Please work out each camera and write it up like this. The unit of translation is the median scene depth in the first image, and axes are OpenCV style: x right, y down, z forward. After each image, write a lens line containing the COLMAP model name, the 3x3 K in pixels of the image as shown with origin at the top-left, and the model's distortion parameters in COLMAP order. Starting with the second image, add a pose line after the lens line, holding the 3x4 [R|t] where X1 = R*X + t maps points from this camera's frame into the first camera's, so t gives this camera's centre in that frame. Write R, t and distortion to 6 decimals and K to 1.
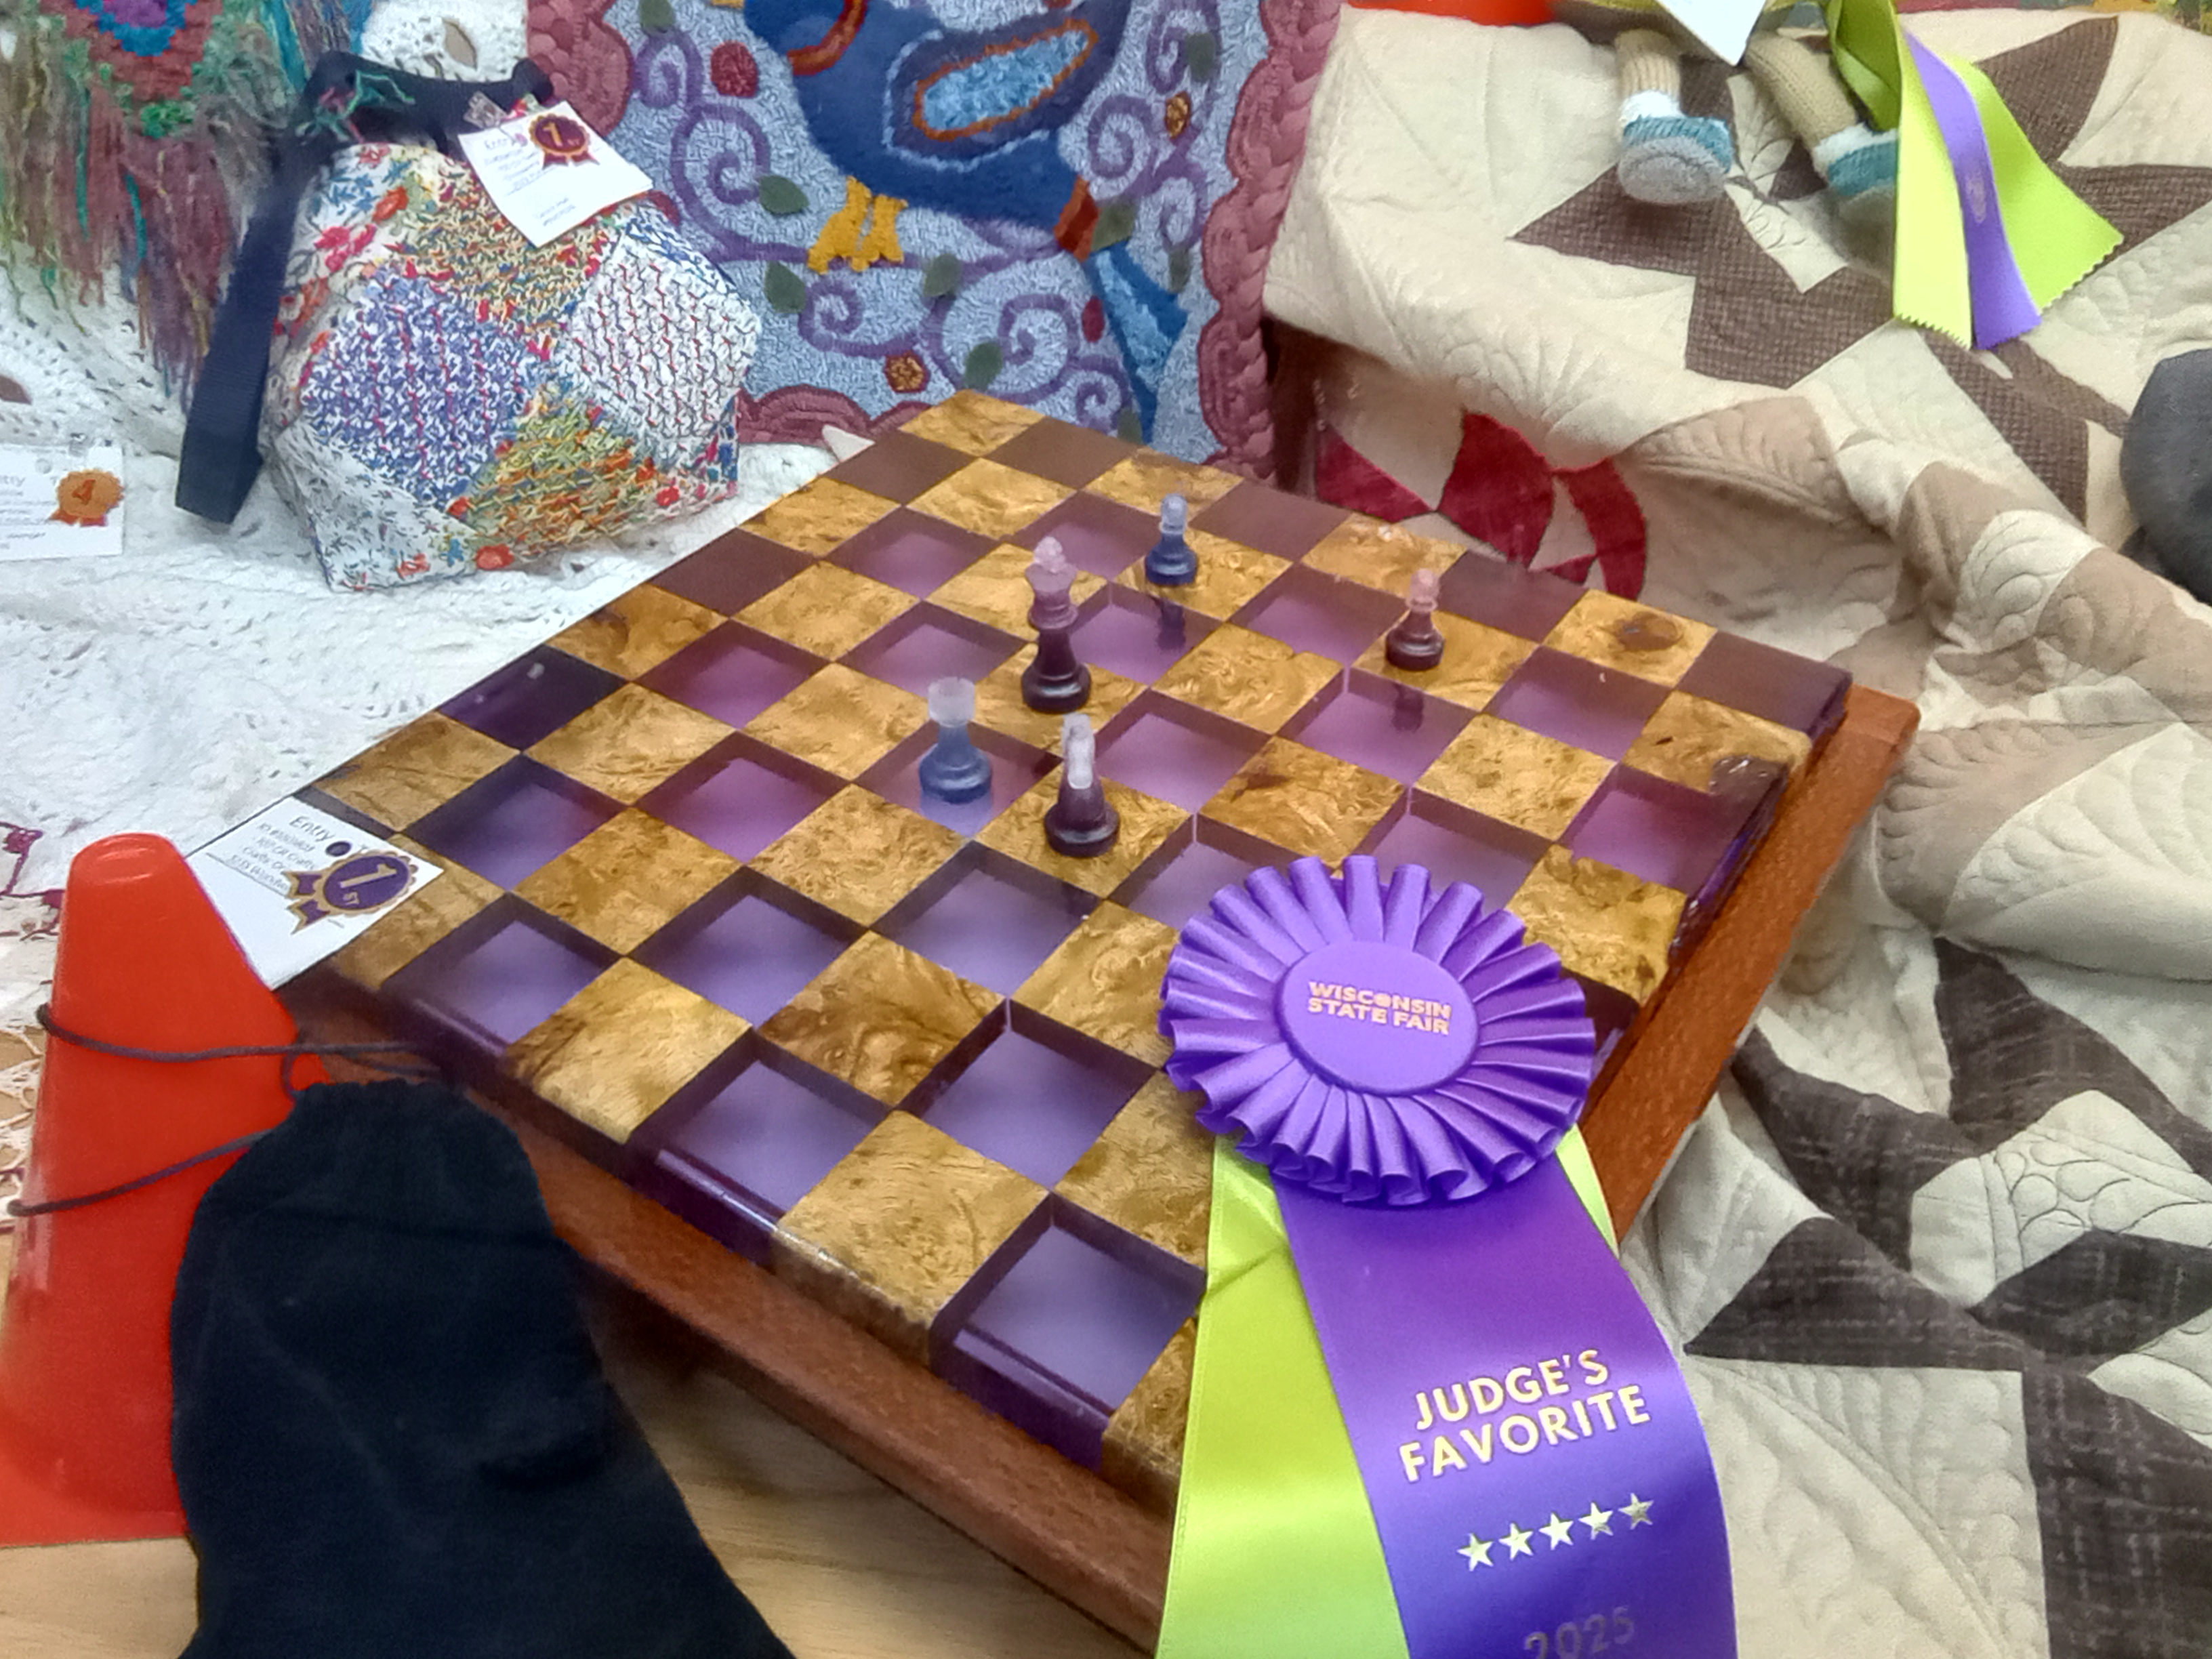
lens RADIAL K [[1806.7, 0, 1097.7], [0, 1806.7, 842.8], [0, 0, 1]] dist [-0.025251, 0.023888]
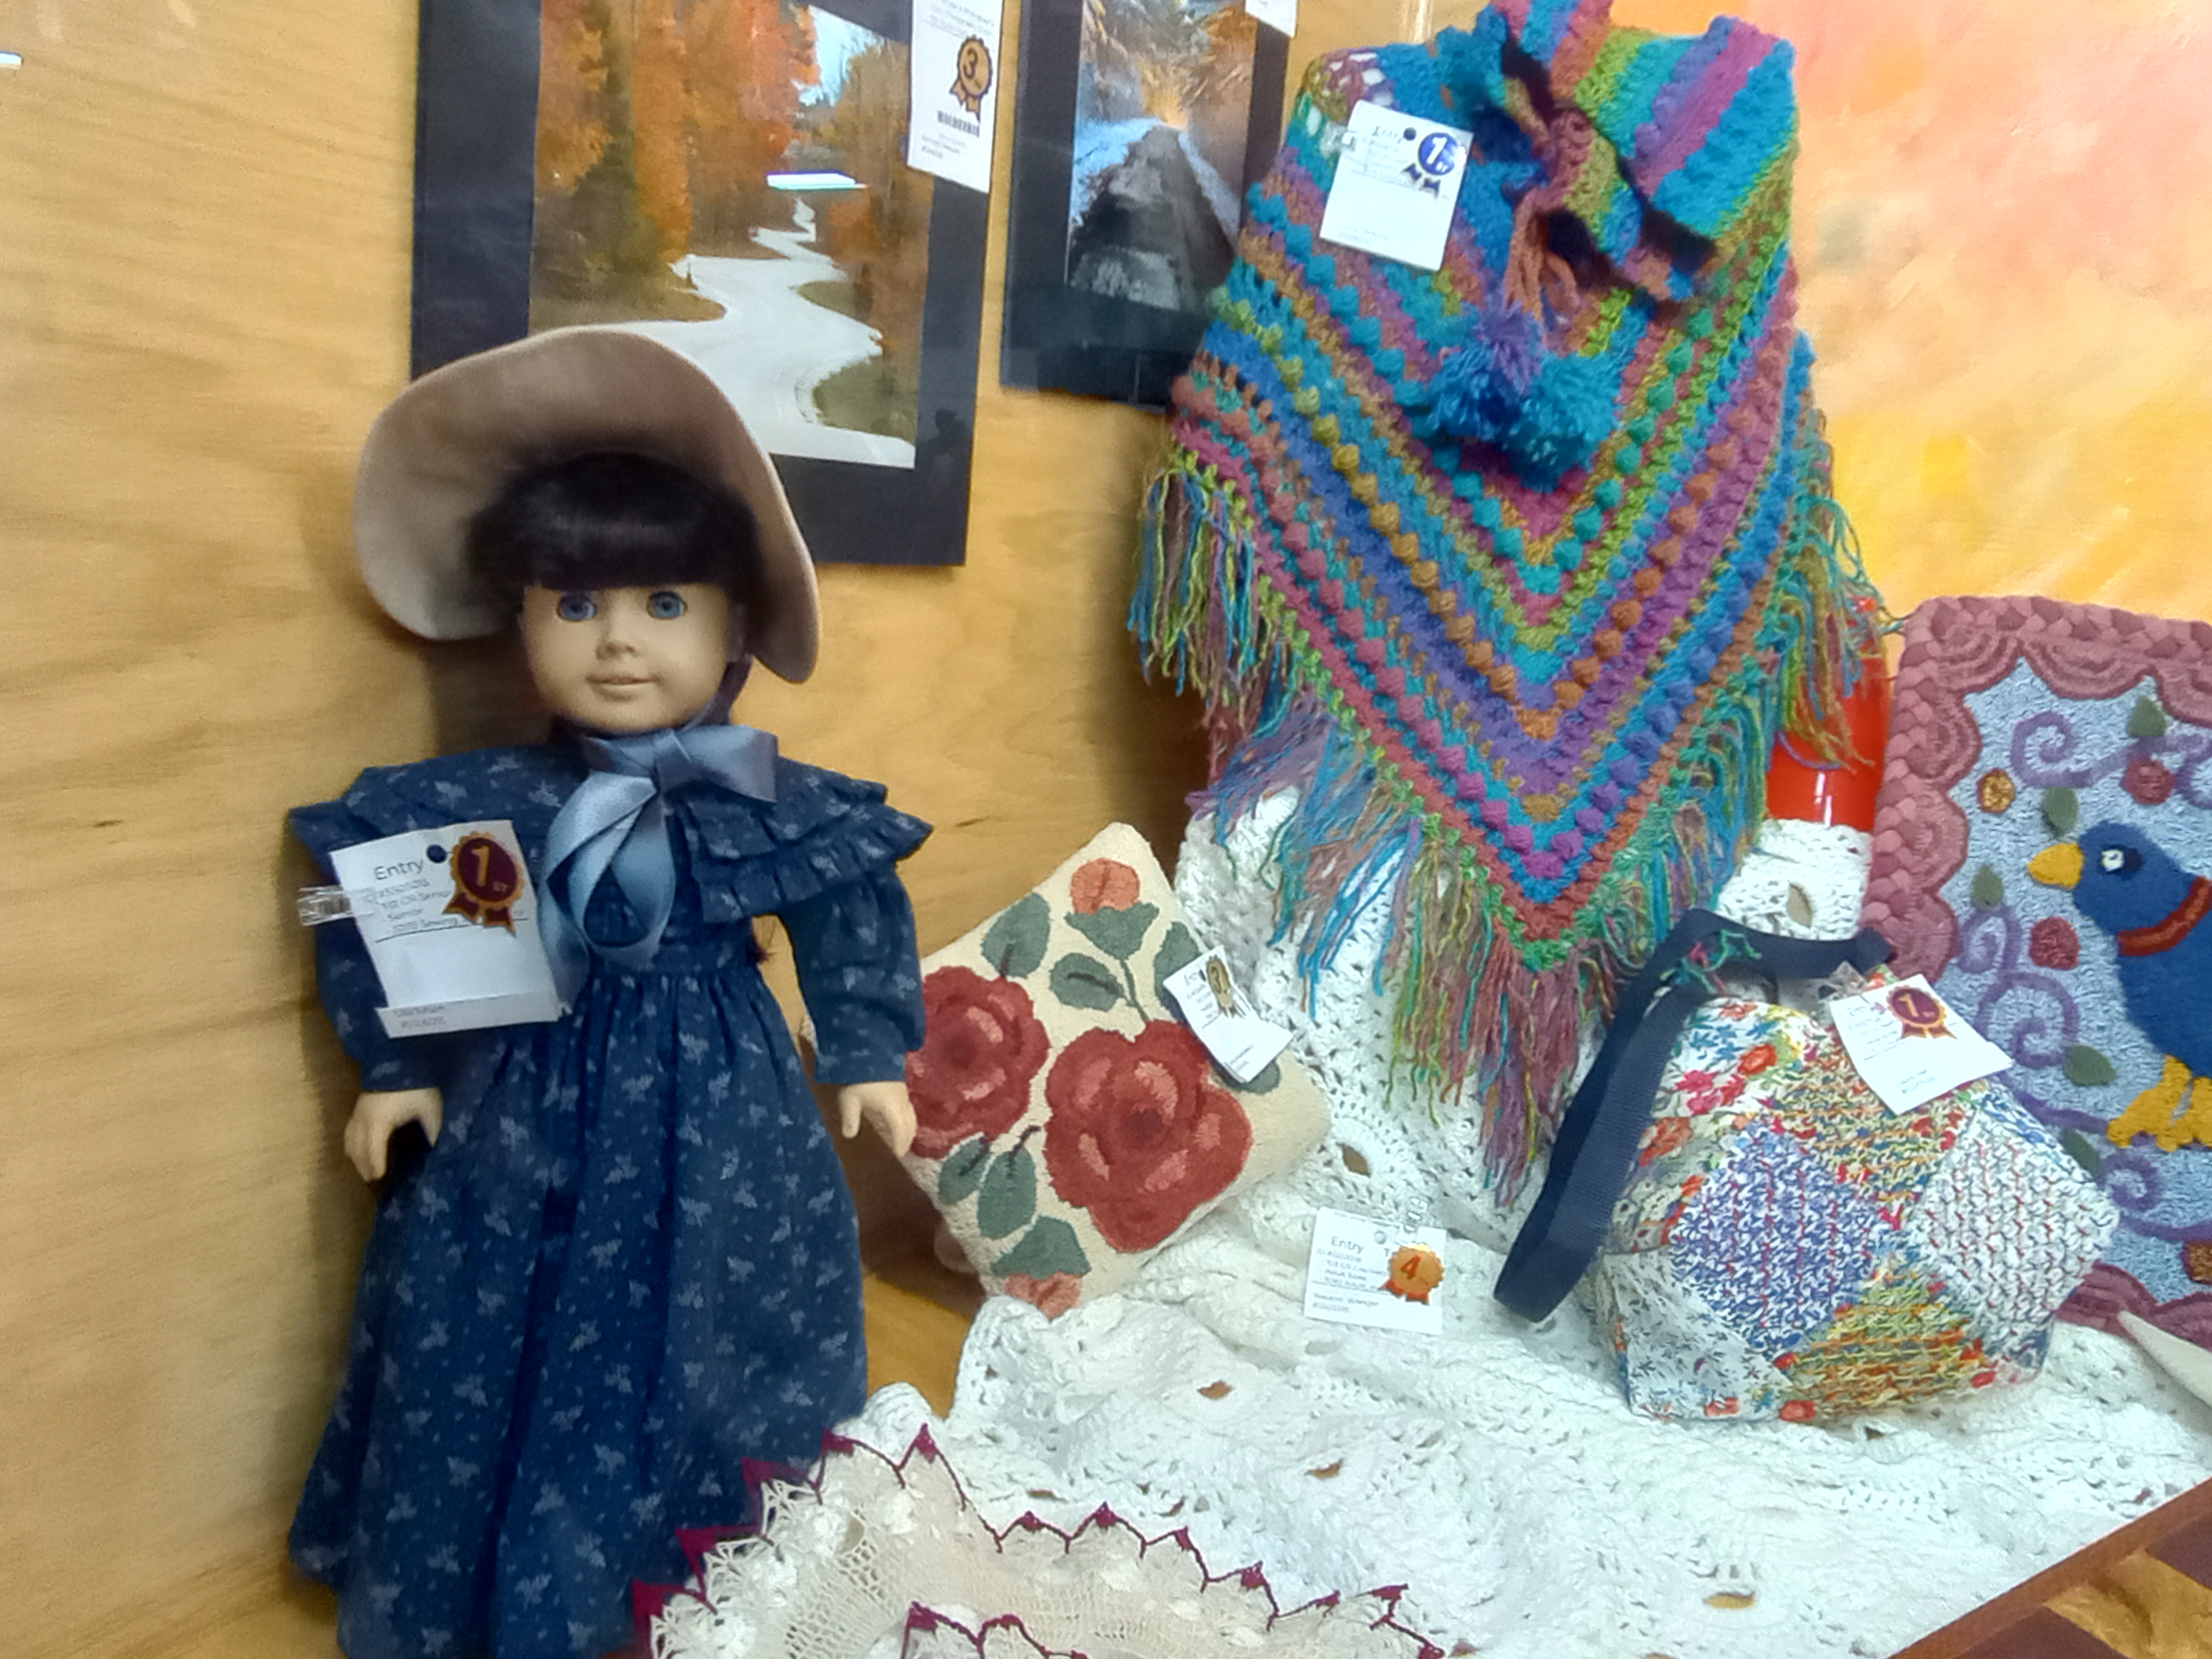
lens RADIAL K [[1806.7, 0, 1119.2], [0, 1806.7, 844.7], [0, 0, 1]] dist [-0.025251, 0.023888]
pose [[0.883408, 0.074937, -0.462575, -0.234529], [-0.241194, 0.919046, -0.311738, -0.048077], [0.401767, 0.386962, 0.829966, -0.073899]]
